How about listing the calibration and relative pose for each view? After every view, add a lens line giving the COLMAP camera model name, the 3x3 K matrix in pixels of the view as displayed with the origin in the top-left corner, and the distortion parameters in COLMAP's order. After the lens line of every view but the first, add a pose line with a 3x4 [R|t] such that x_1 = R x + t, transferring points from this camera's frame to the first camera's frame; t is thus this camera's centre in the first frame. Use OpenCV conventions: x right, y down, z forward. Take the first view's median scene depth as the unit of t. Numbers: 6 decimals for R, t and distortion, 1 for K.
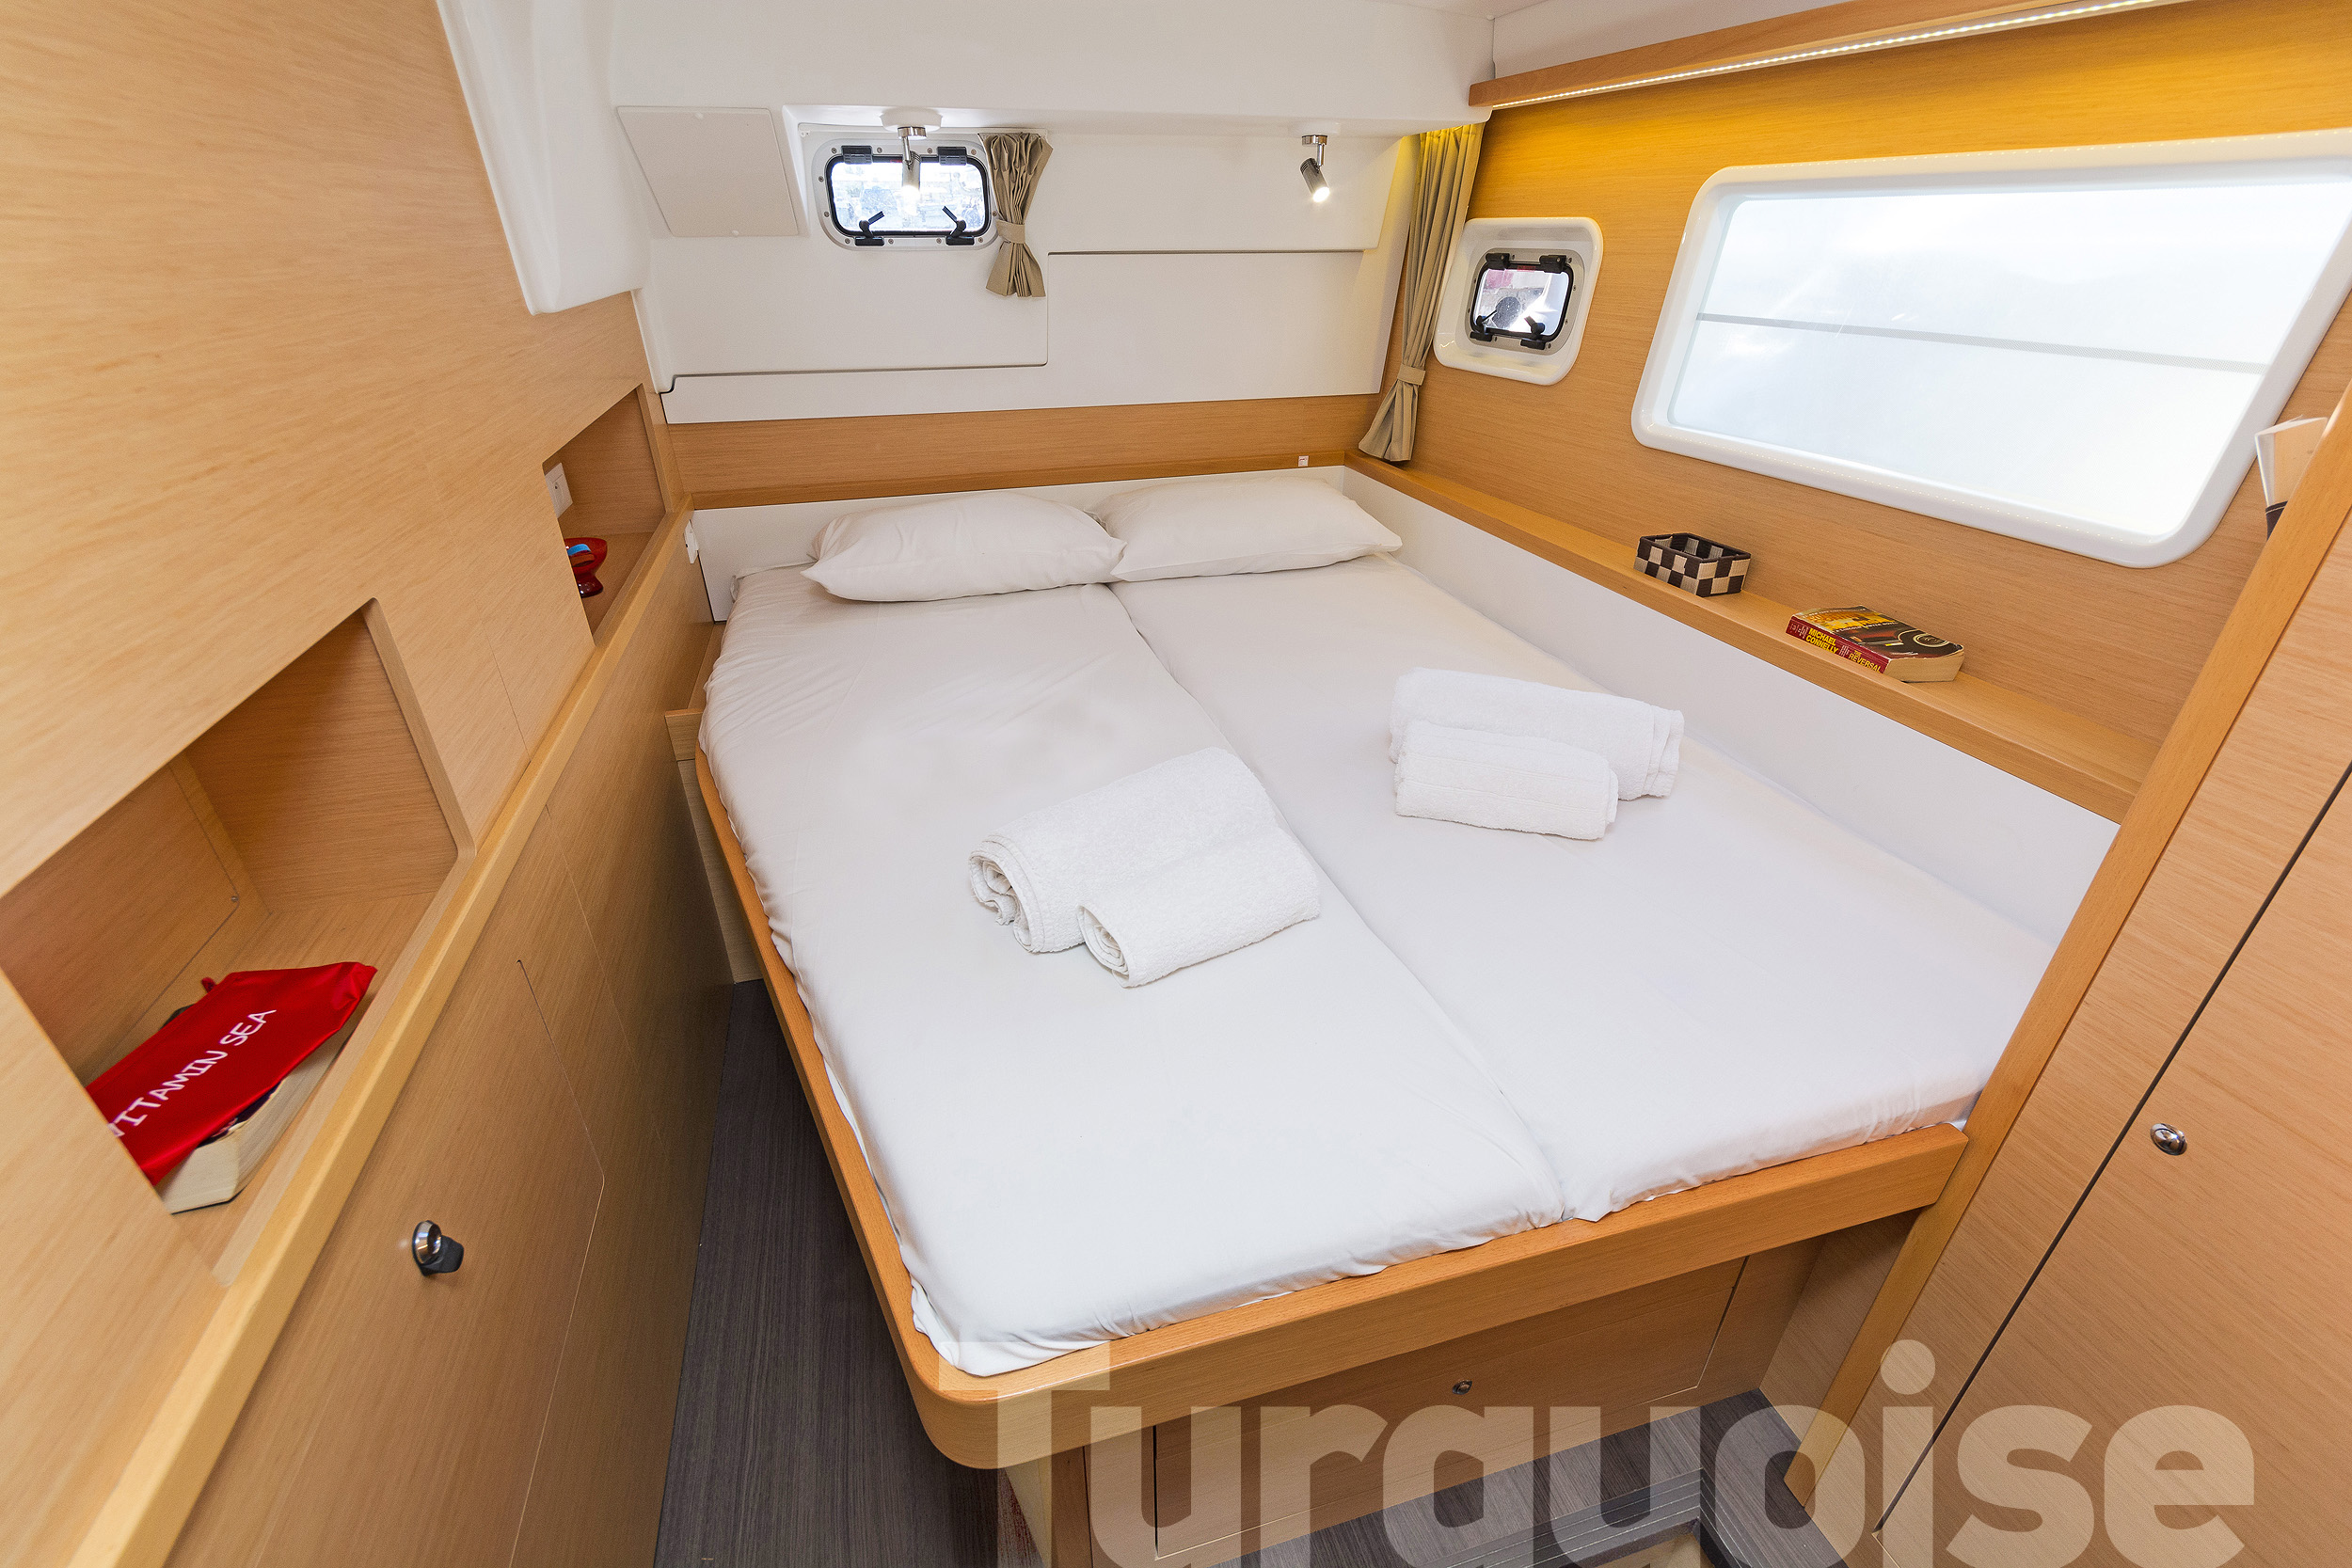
lens RADIAL K [[1029.9, 0, 1176.5], [0, 1029.9, 810.4], [0, 0, 1]] dist [0.026368, -0.014888]
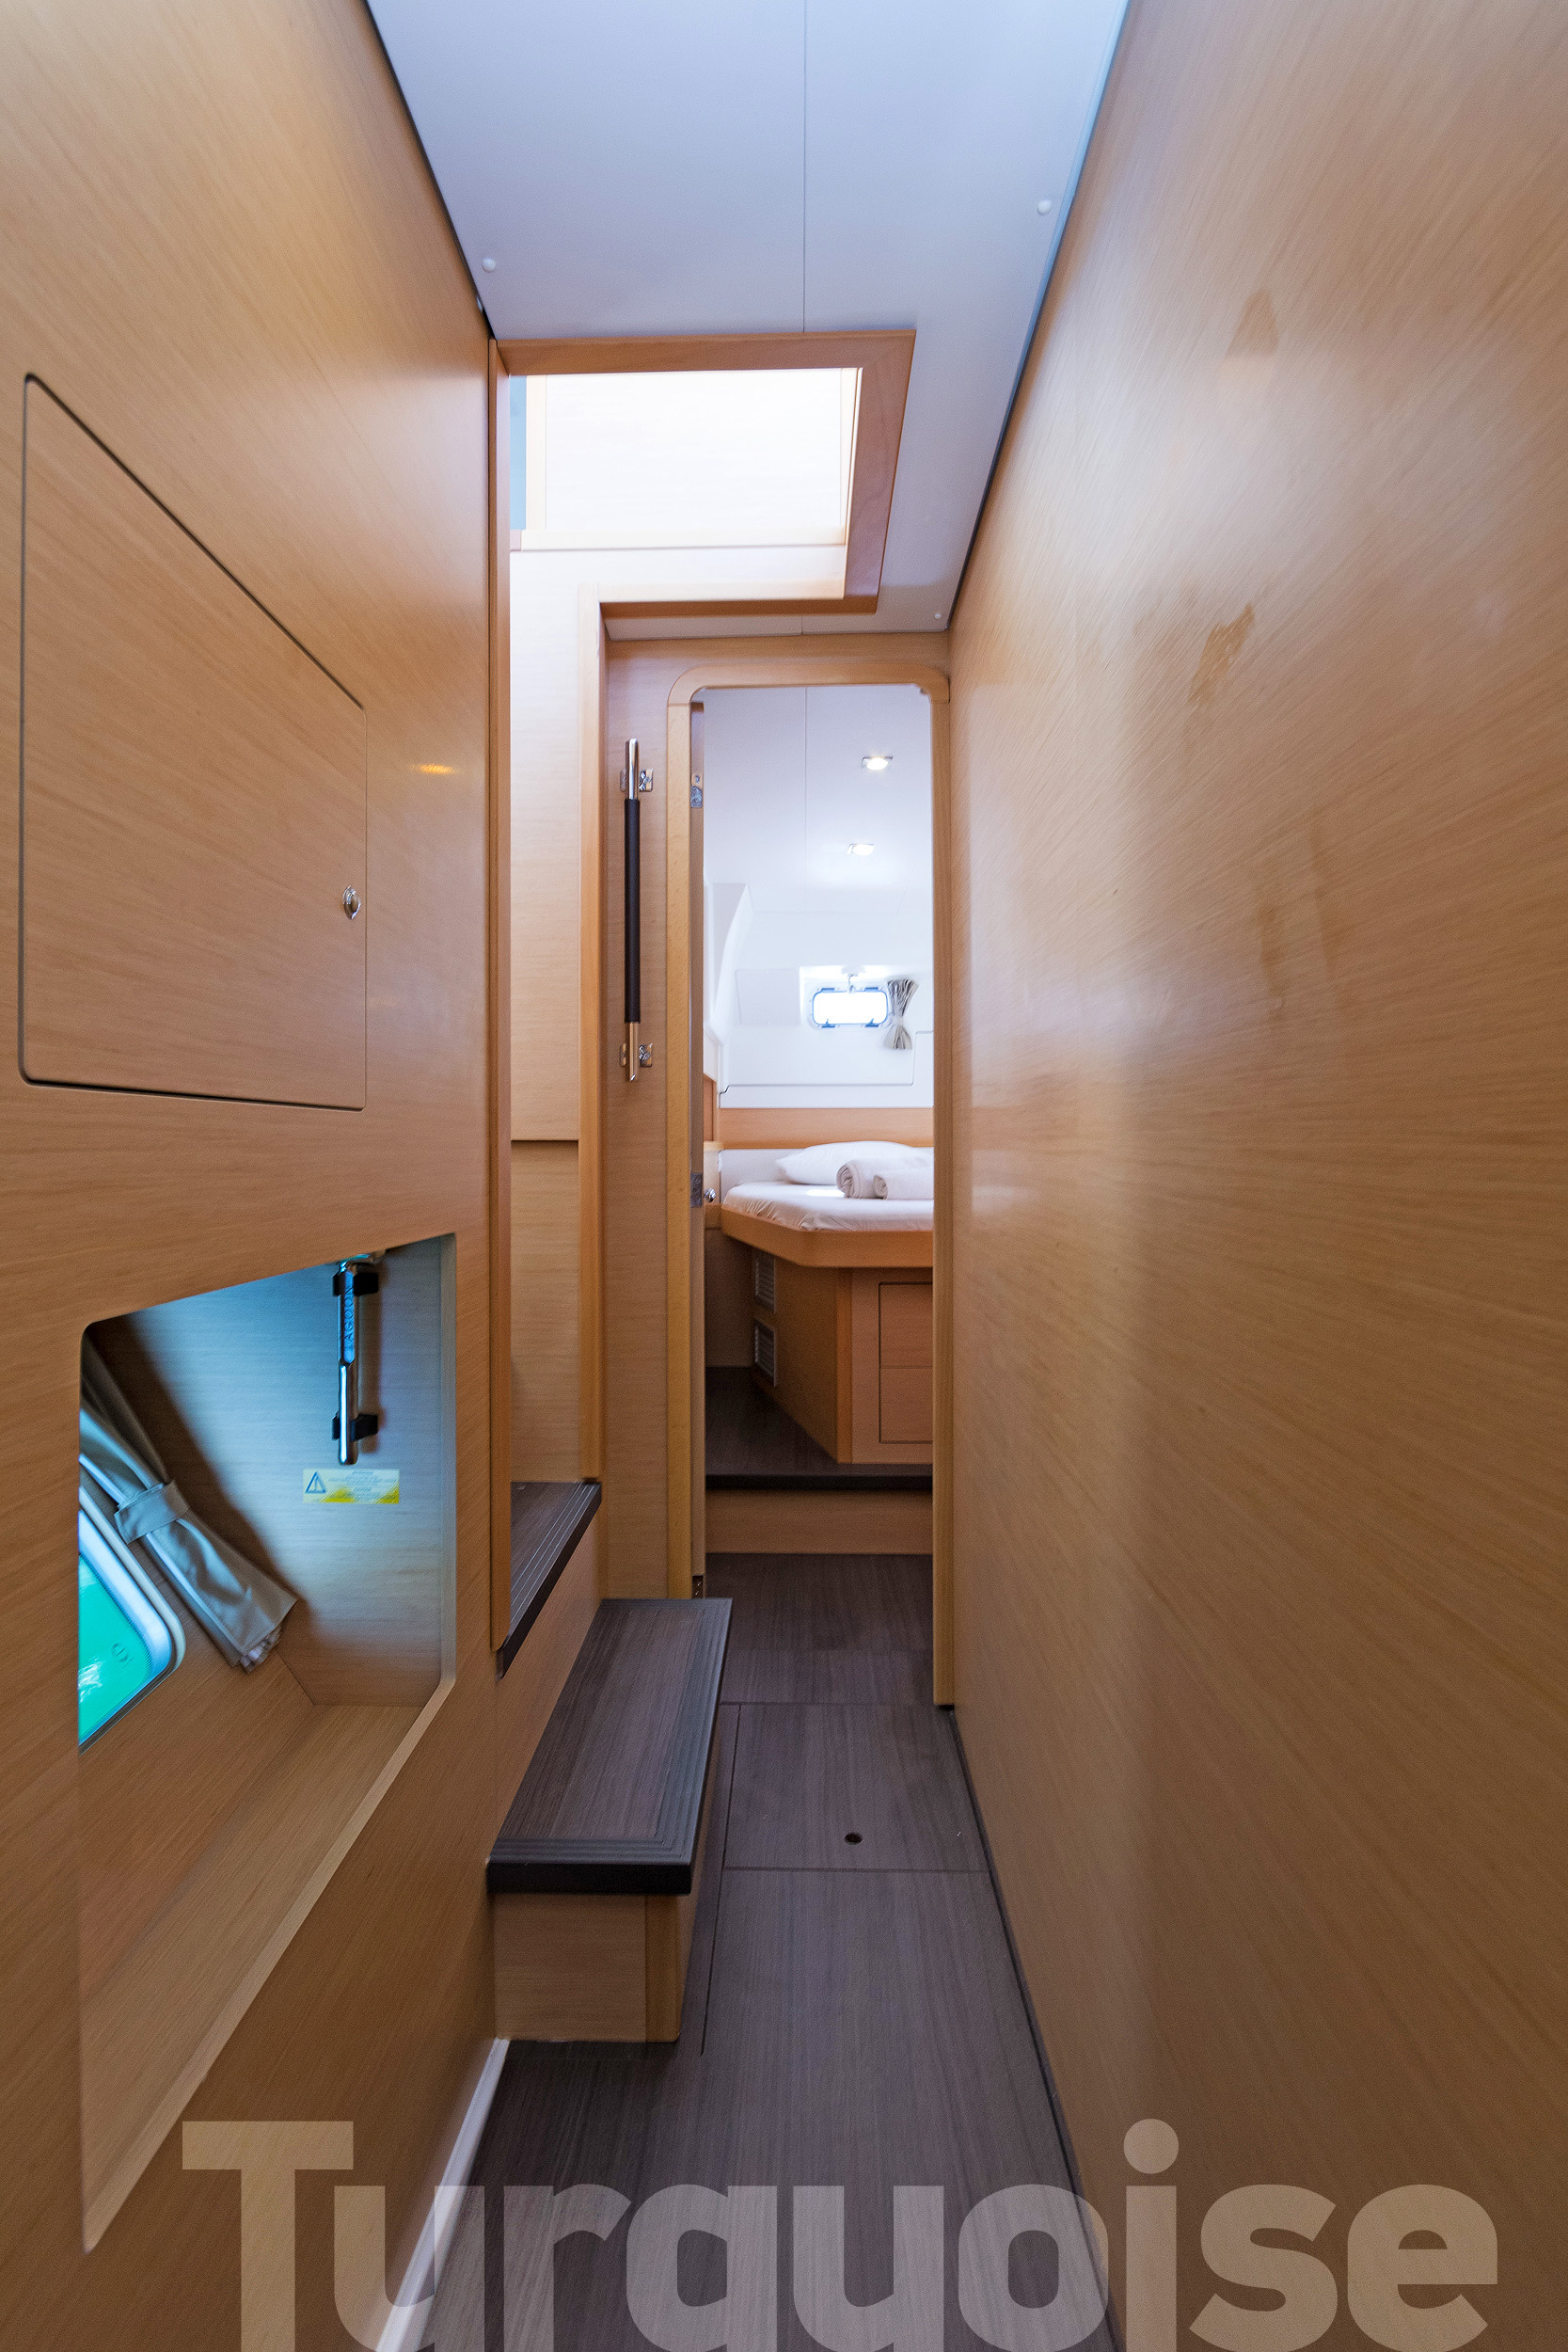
lens RADIAL K [[1134.8, 0, 778.1], [0, 1134.8, 1133.3], [0, 0, 1]] dist [0.004386, 0.000553]
pose [[0.957171, -0.008166, -0.289407, 0.257979], [-0.138144, 0.865594, -0.481314, 0.731161], [0.254440, 0.500680, 0.827393, -0.781023]]
